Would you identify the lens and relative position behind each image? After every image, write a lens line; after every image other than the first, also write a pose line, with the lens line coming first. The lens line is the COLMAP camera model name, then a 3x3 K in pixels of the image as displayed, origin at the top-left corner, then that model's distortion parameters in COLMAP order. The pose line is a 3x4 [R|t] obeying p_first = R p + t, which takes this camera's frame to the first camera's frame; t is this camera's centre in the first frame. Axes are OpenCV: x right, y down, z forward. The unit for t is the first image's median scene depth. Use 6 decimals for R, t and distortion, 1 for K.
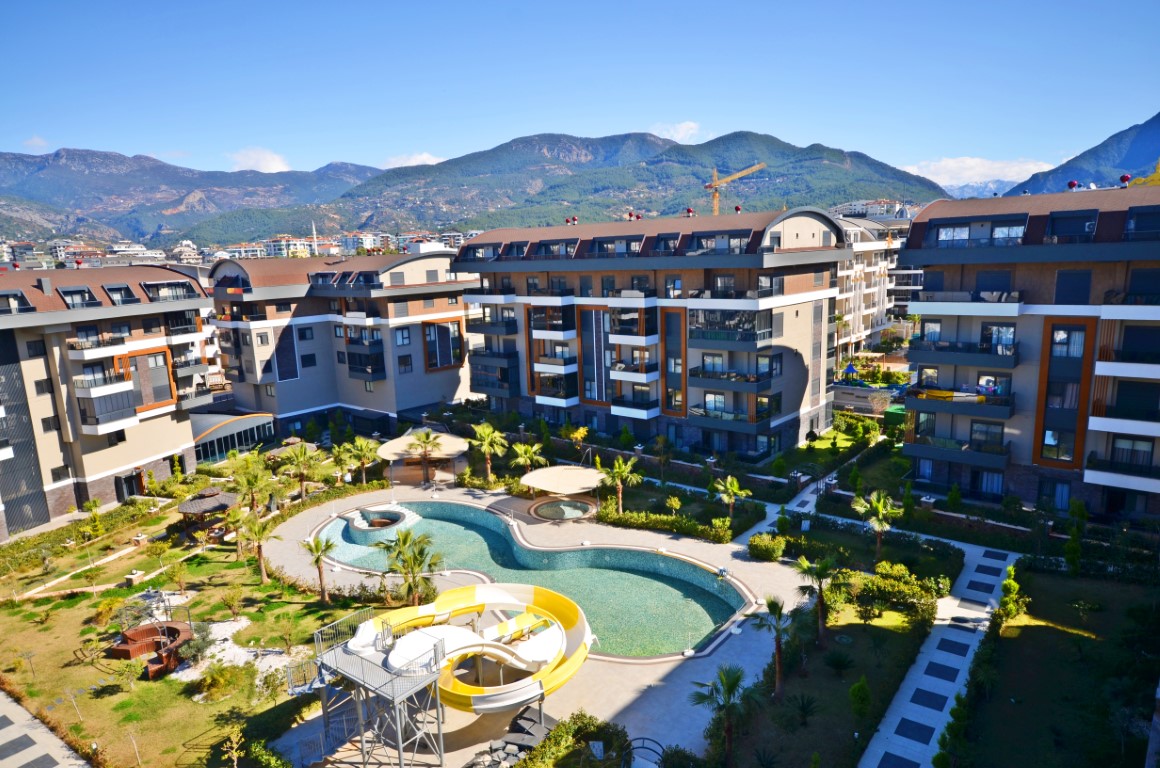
lens RADIAL K [[748.4, 0, 580.3], [0, 748.4, 395.5], [0, 0, 1]] dist [0.004756, 0.028594]
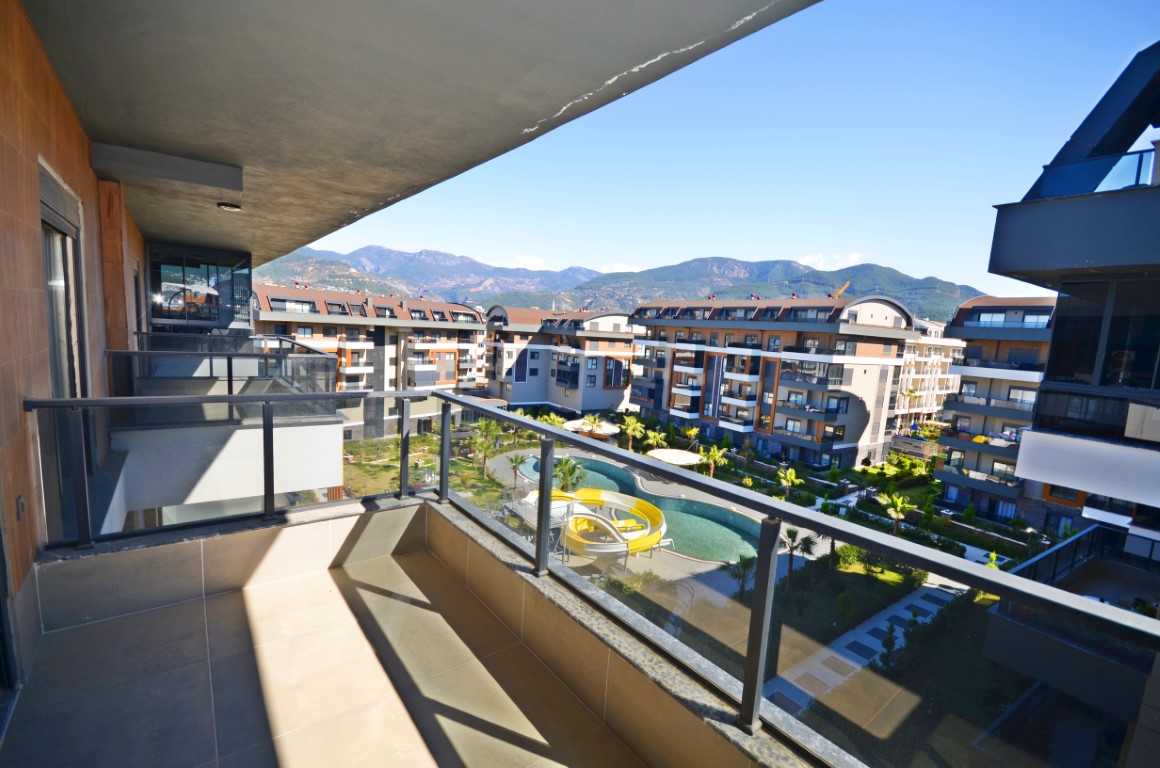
lens RADIAL K [[524.4, 0, 574.5], [0, 524.4, 397.4], [0, 0, 1]] dist [-0.000828, 0.000701]
pose [[0.951695, 0.134643, -0.275950, 0.050873], [-0.154526, 0.986645, -0.051518, 0.069310], [0.265328, 0.091671, 0.959790, -0.066894]]
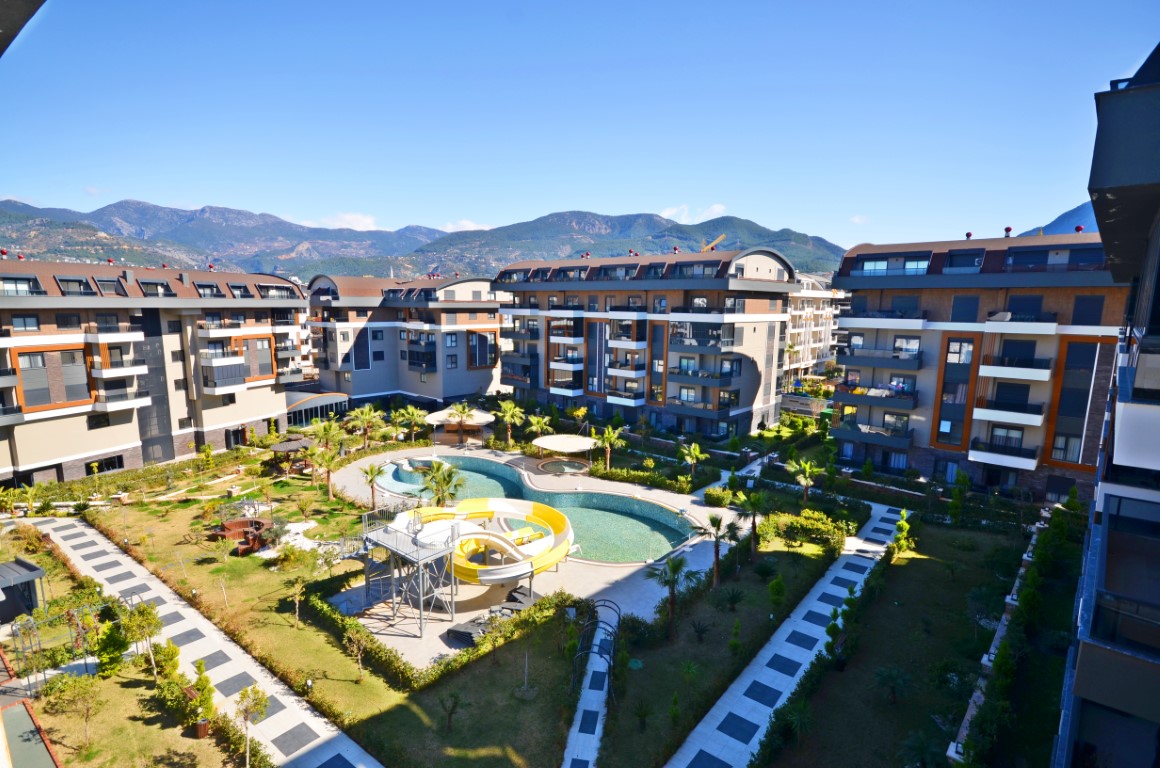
lens RADIAL K [[590.4, 0, 580.6], [0, 590.4, 399.7], [0, 0, 1]] dist [-0.005054, 0.028628]
pose [[0.998295, 0.054064, -0.021994, 0.018954], [-0.054796, 0.997913, -0.034173, 0.060884], [0.020100, 0.035320, 0.999174, -0.017303]]
